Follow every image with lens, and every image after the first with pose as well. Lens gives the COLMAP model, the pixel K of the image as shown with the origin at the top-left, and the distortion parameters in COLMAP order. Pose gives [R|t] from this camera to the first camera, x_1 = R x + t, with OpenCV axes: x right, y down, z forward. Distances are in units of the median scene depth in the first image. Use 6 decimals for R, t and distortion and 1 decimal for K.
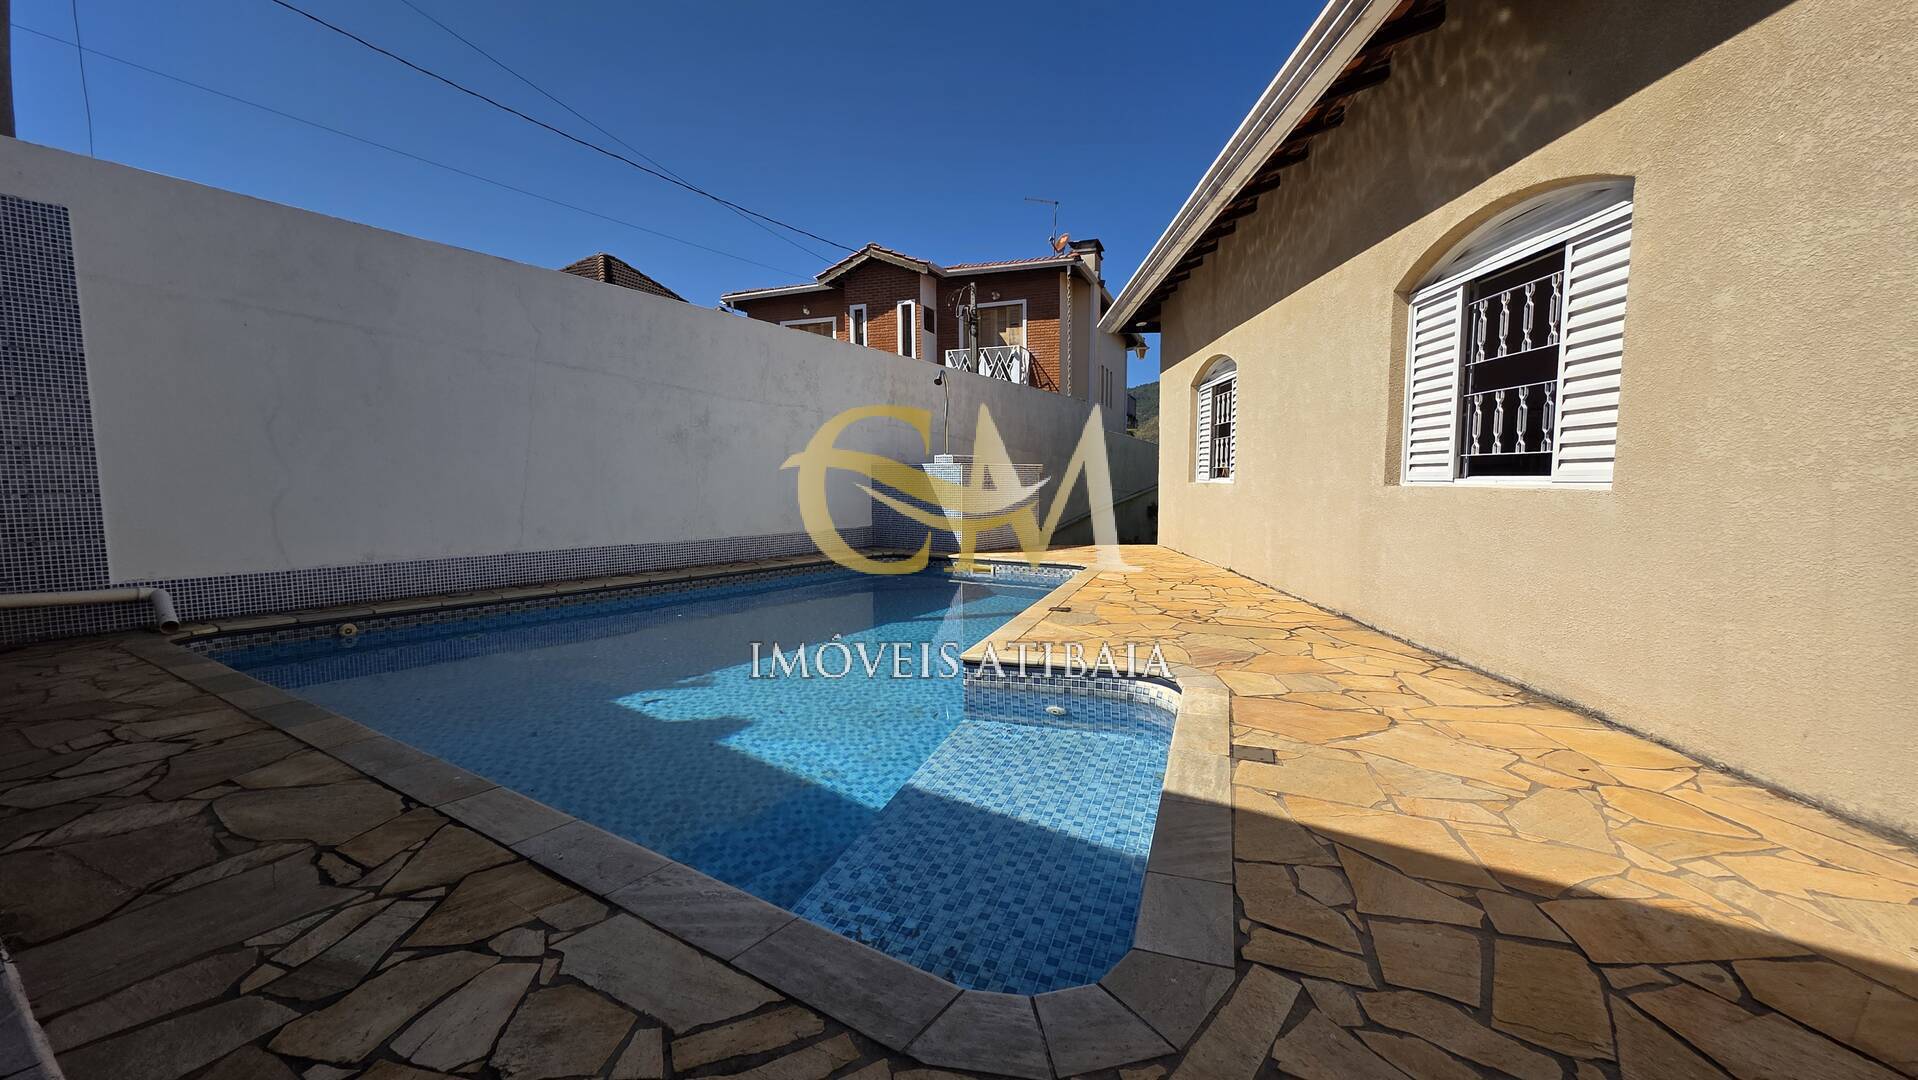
lens RADIAL K [[765.1, 0, 961.0], [0, 765.1, 552.9], [0, 0, 1]] dist [0.009766, -0.006657]
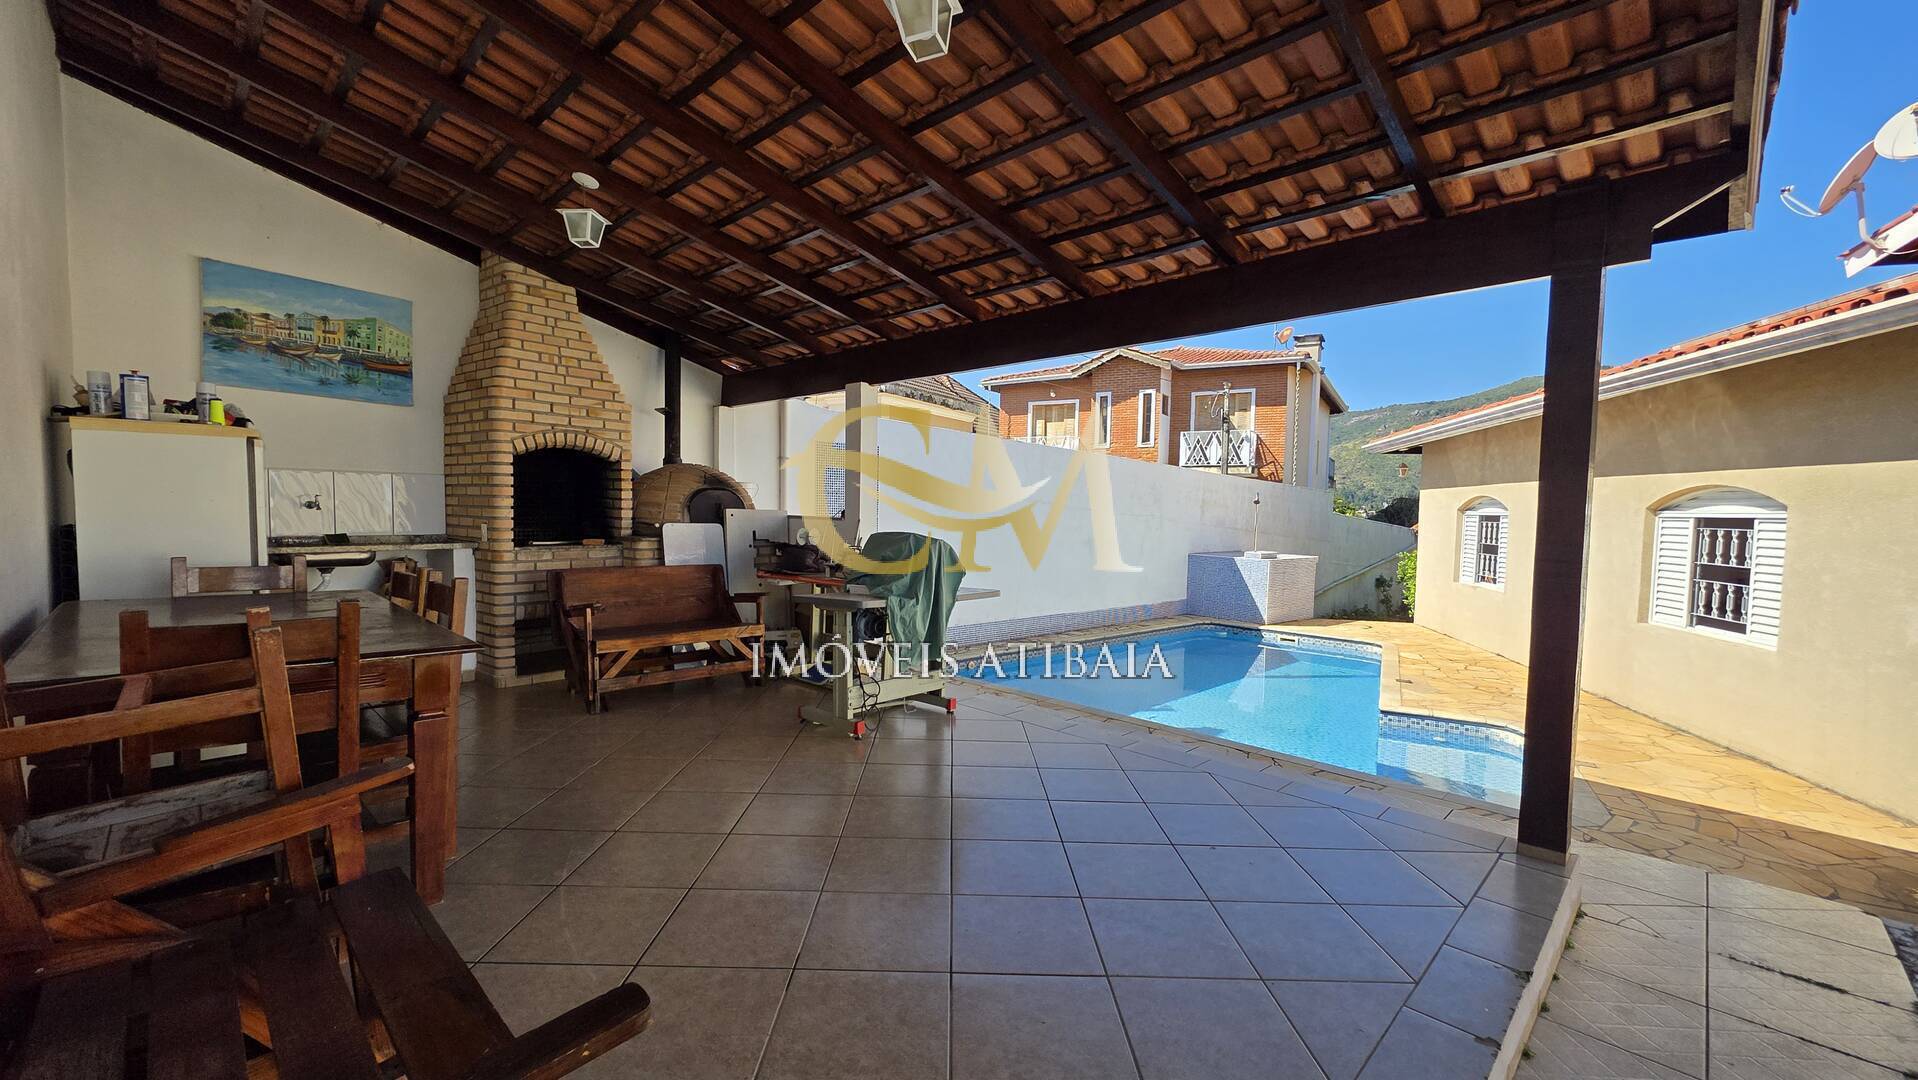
lens RADIAL K [[763.5, 0, 959.2], [0, 763.5, 553.6], [0, 0, 1]] dist [0.001803, -0.000139]
pose [[0.981400, 0.036991, -0.188374, -0.677505], [-0.044374, 0.998397, -0.035127, -0.131767], [0.186773, 0.042832, 0.981469, -1.050318]]
